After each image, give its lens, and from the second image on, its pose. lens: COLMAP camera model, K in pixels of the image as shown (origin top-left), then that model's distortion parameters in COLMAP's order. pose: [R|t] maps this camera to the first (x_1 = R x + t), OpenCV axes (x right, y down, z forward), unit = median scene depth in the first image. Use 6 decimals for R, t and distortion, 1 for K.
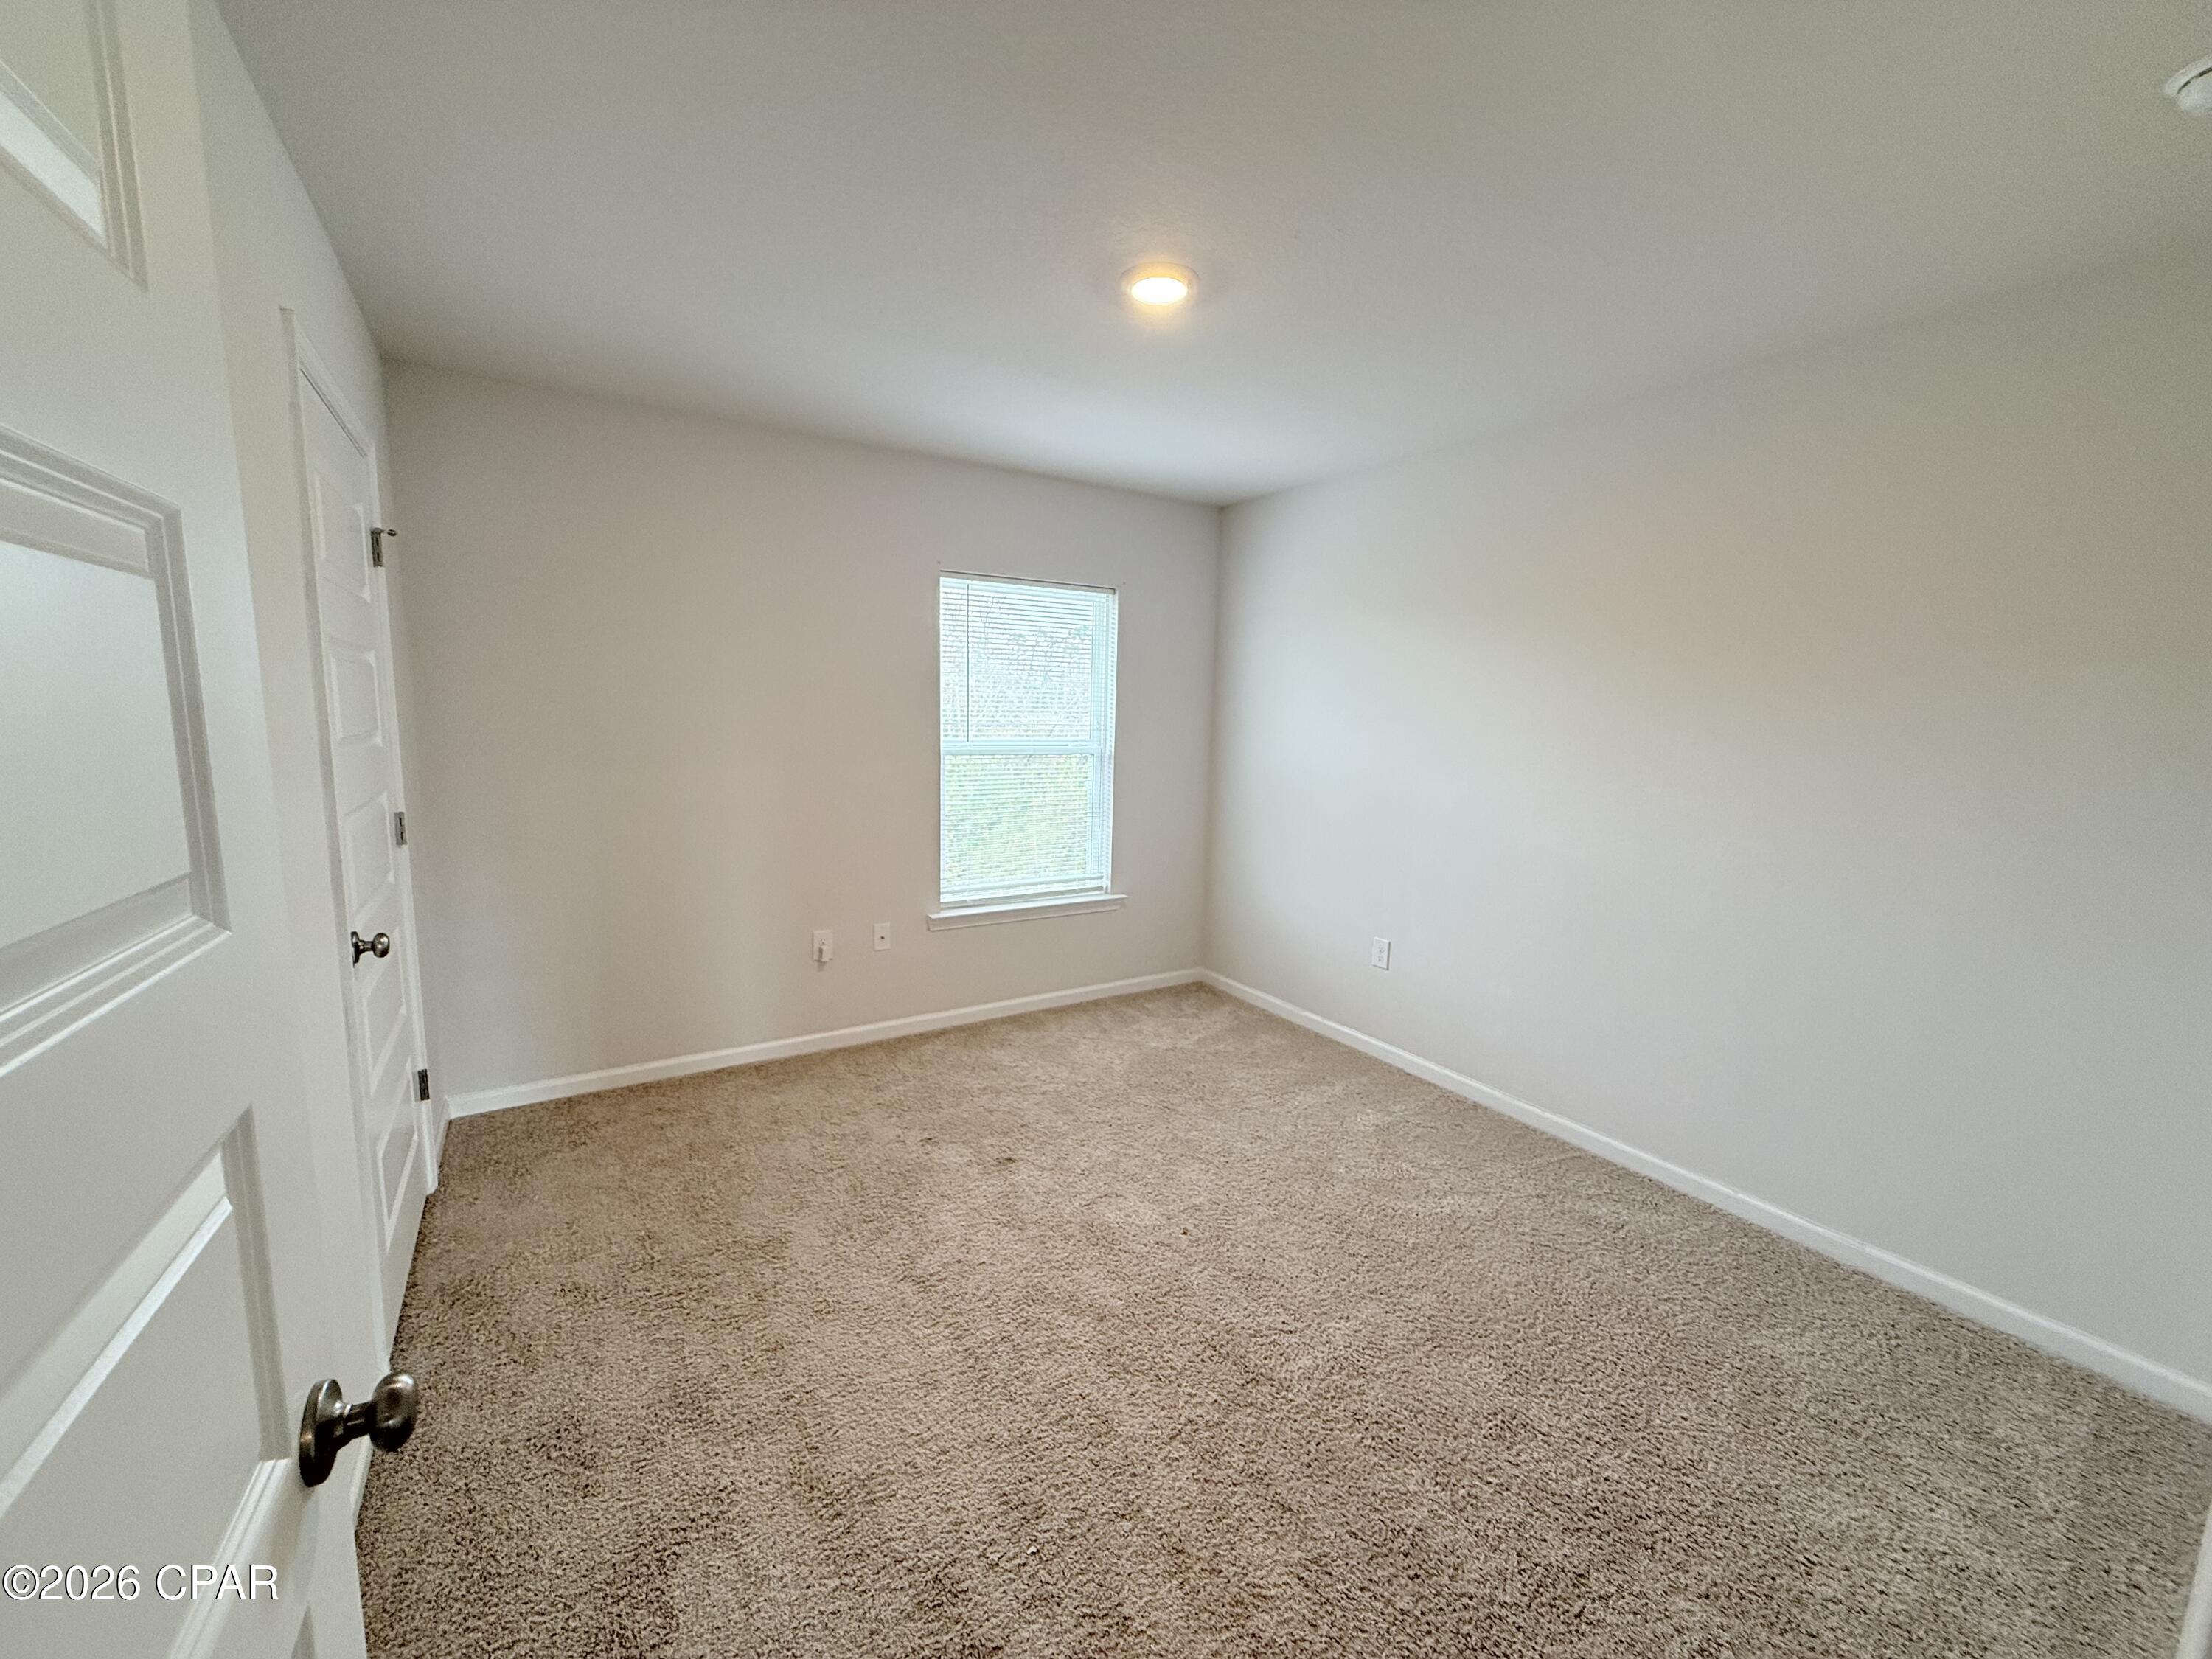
lens RADIAL K [[874.2, 0, 1101.9], [0, 874.2, 829.8], [0, 0, 1]] dist [-0.001172, 0.000977]
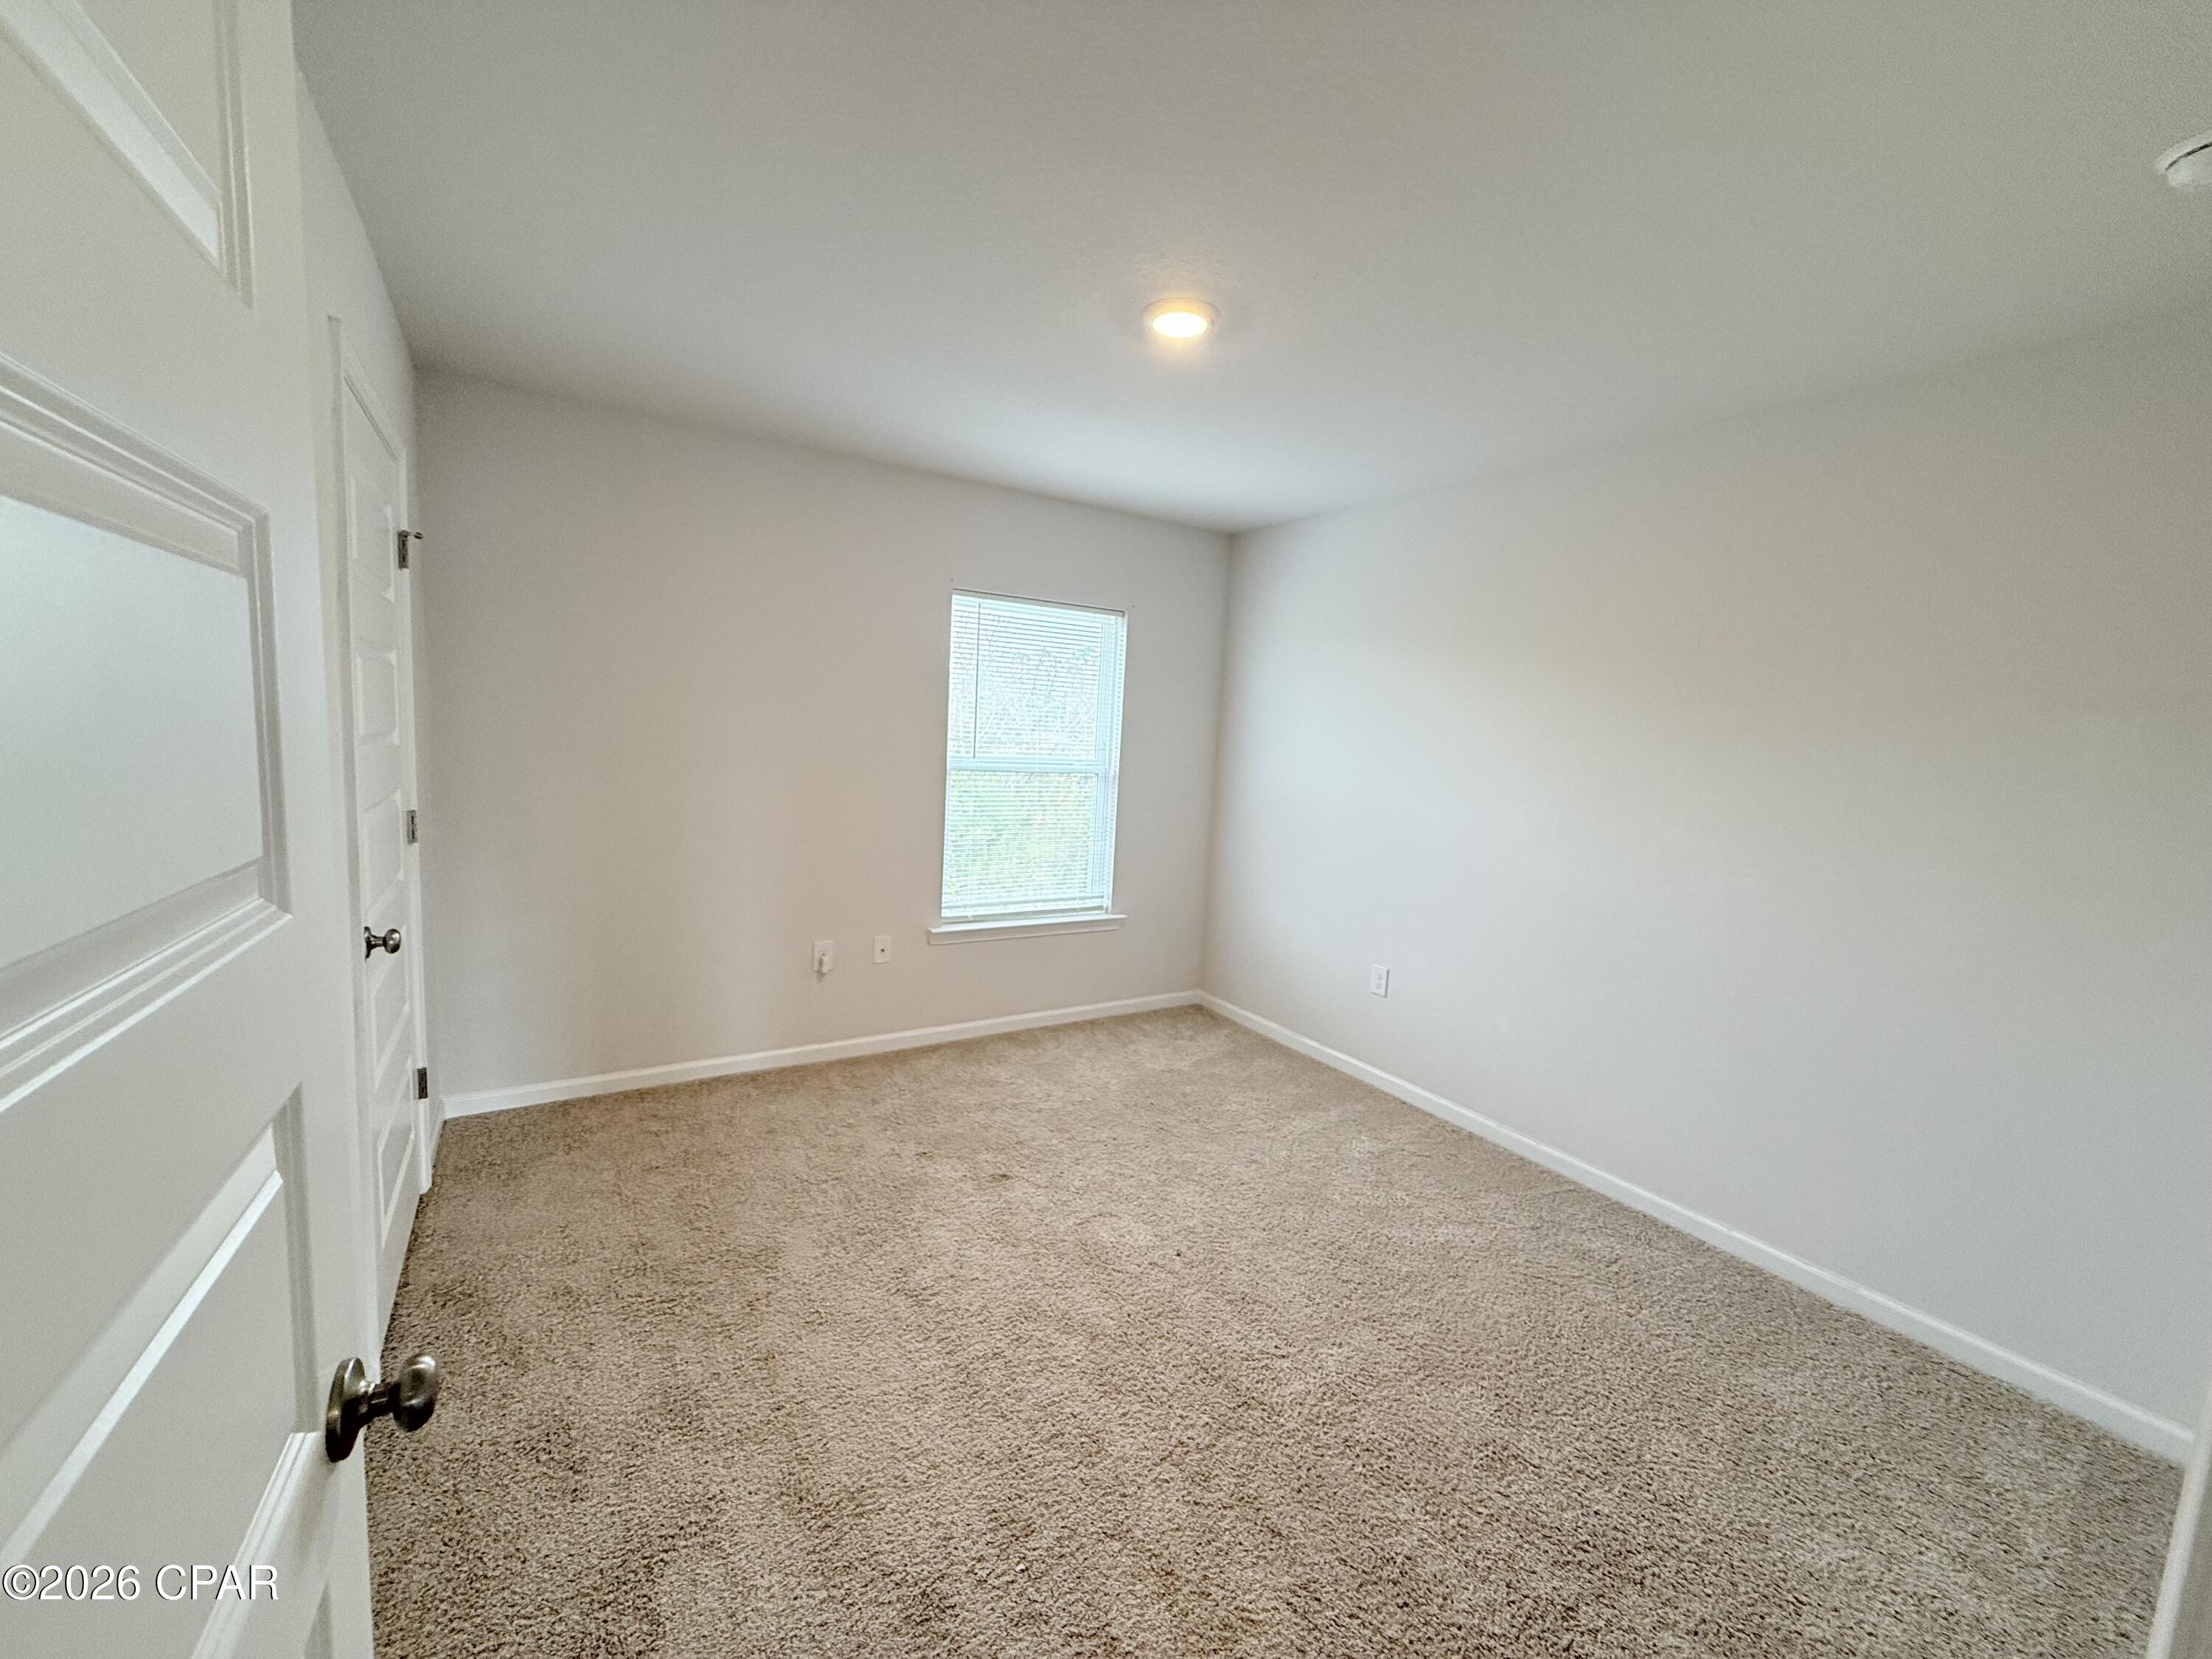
lens RADIAL K [[874.2, 0, 1103.5], [0, 874.2, 828.6], [0, 0, 1]] dist [-0.001172, 0.000977]
pose [[0.999547, 0.030017, 0.002267, -0.009081], [-0.029951, 0.999237, -0.025049, 0.002769], [-0.003017, 0.024970, 0.999684, -0.012567]]
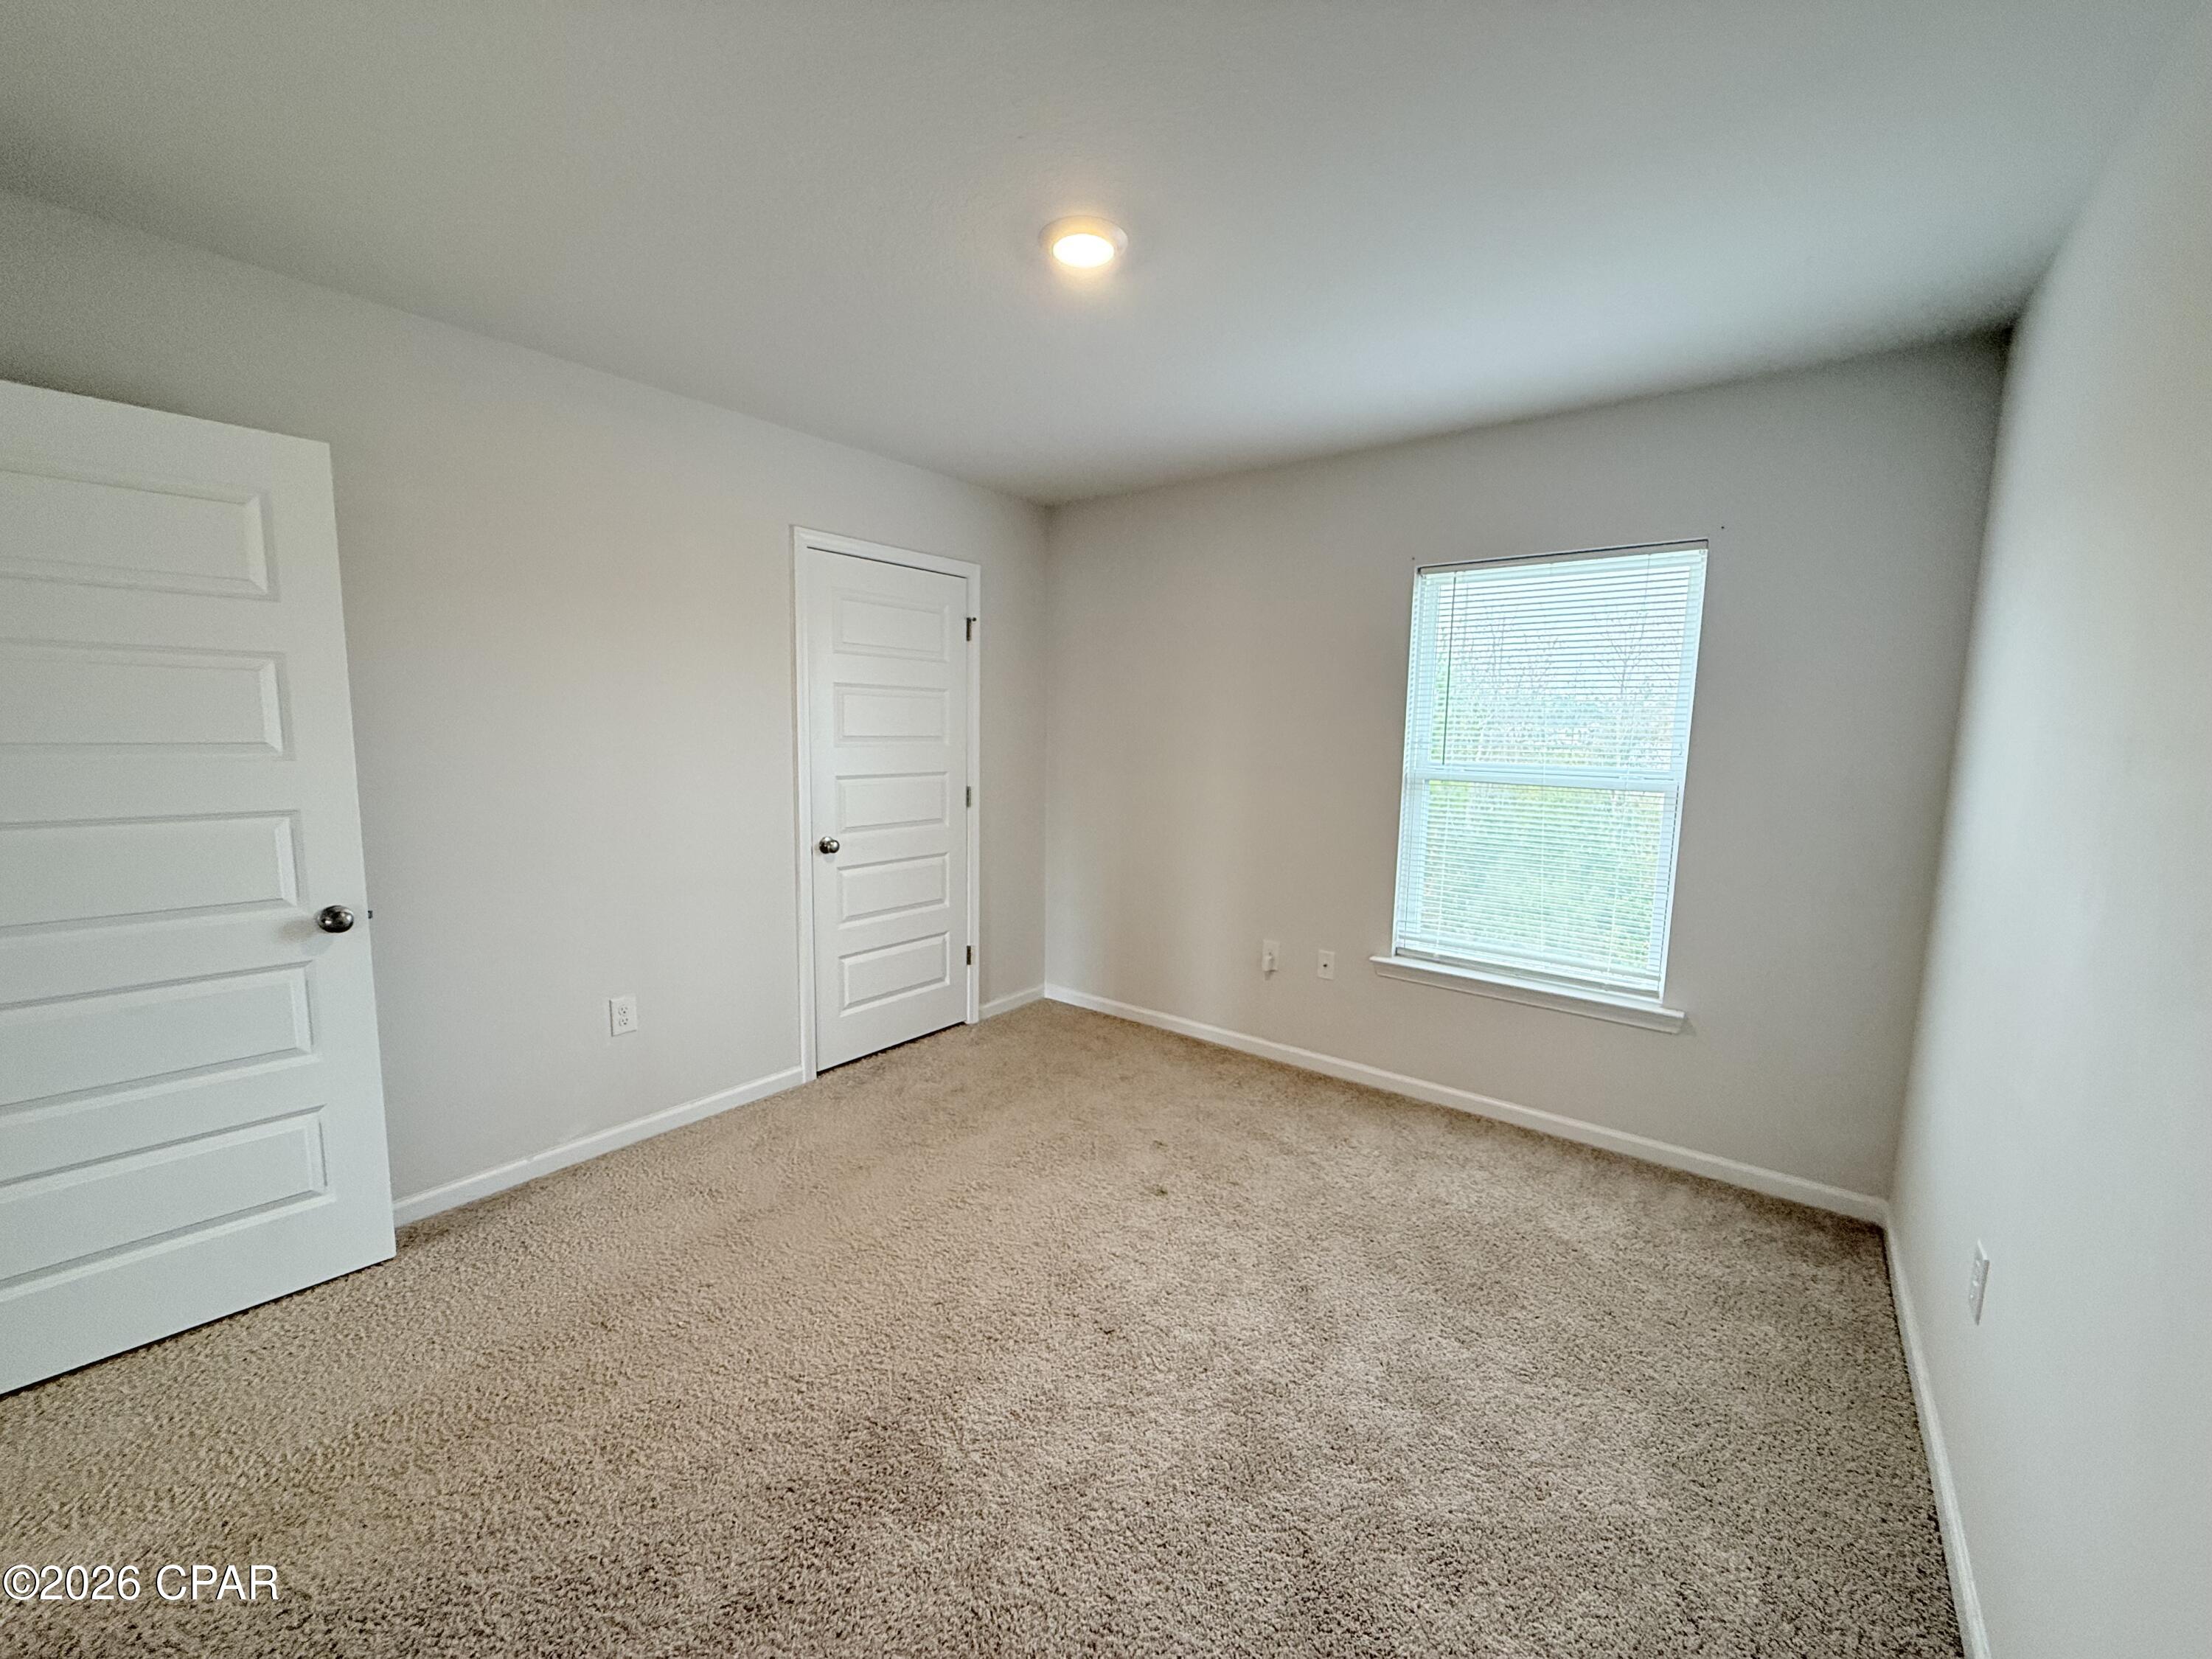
lens RADIAL K [[874.2, 0, 1115.0], [0, 874.2, 825.4], [0, 0, 1]] dist [-0.001172, 0.000977]
pose [[0.350527, 0.090222, -0.932197, 1.017230], [-0.141327, 0.989047, 0.042581, -0.066658], [0.925828, 0.116819, 0.359438, 0.800970]]
